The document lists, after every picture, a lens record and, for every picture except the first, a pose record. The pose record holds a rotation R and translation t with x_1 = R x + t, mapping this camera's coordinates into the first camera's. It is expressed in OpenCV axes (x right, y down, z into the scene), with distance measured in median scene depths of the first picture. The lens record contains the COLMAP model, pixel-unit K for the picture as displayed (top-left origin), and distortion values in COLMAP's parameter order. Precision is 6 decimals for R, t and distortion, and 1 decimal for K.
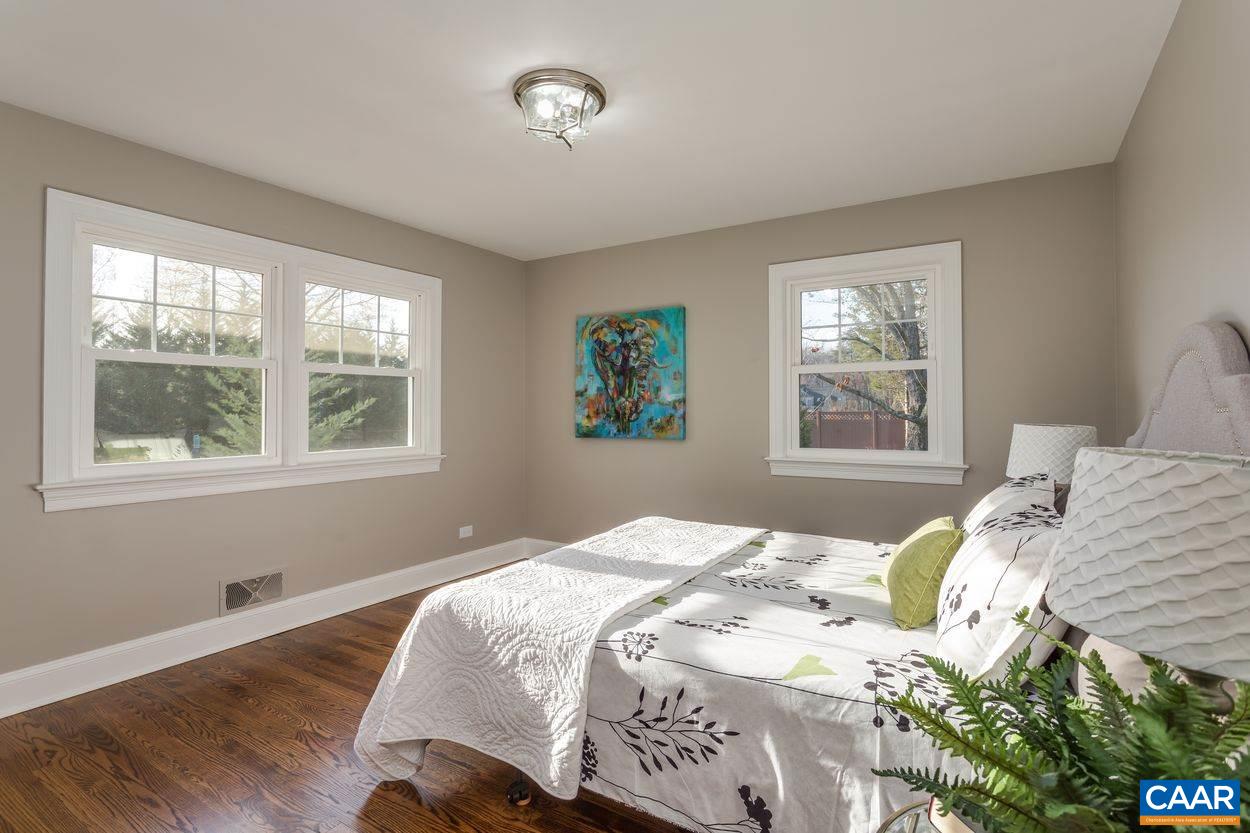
lens RADIAL K [[618.6, 0, 628.0], [0, 618.6, 410.2], [0, 0, 1]] dist [-0.004190, -0.000331]
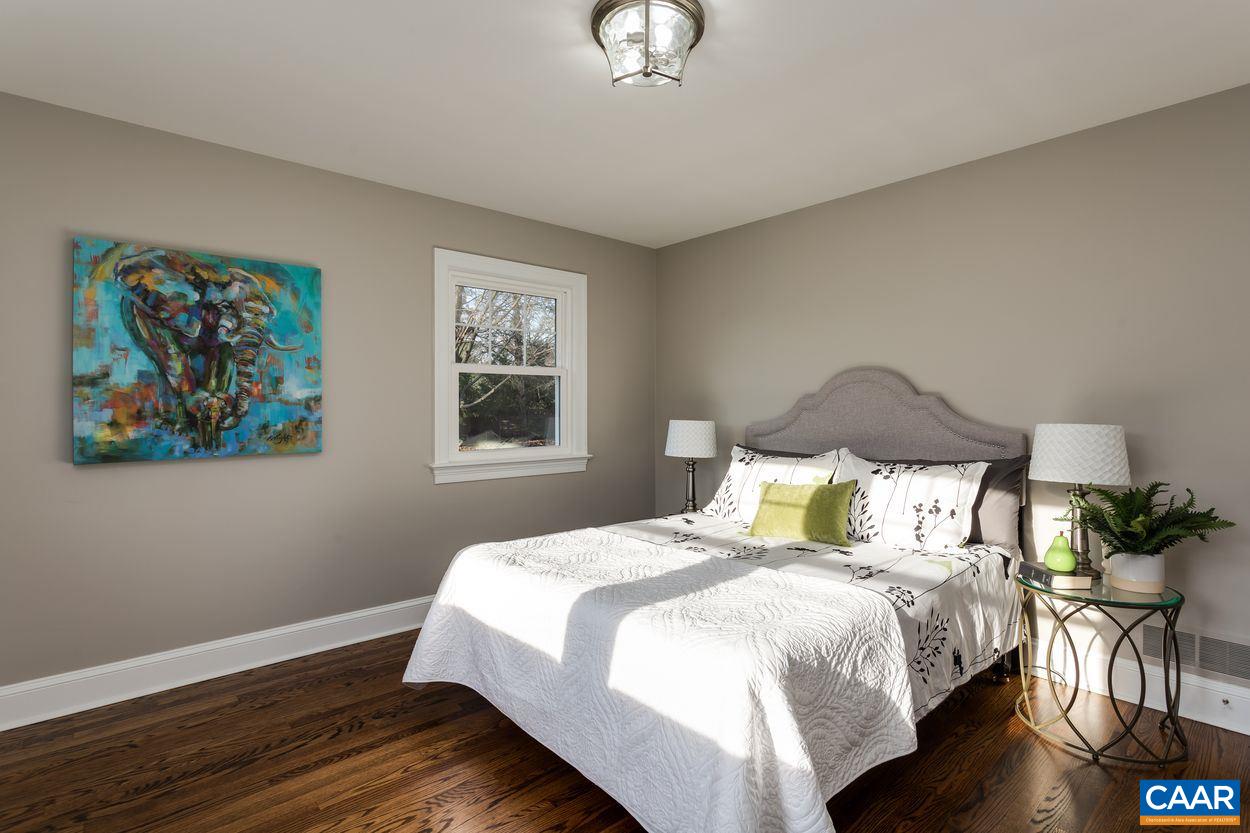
lens RADIAL K [[618.6, 0, 627.9], [0, 618.6, 413.8], [0, 0, 1]] dist [-0.004190, -0.000331]
pose [[0.266199, -0.004881, 0.963906, -0.488701], [0.003333, 0.999986, 0.004143, 0.000729], [-0.963912, 0.002109, 0.266211, 0.437775]]
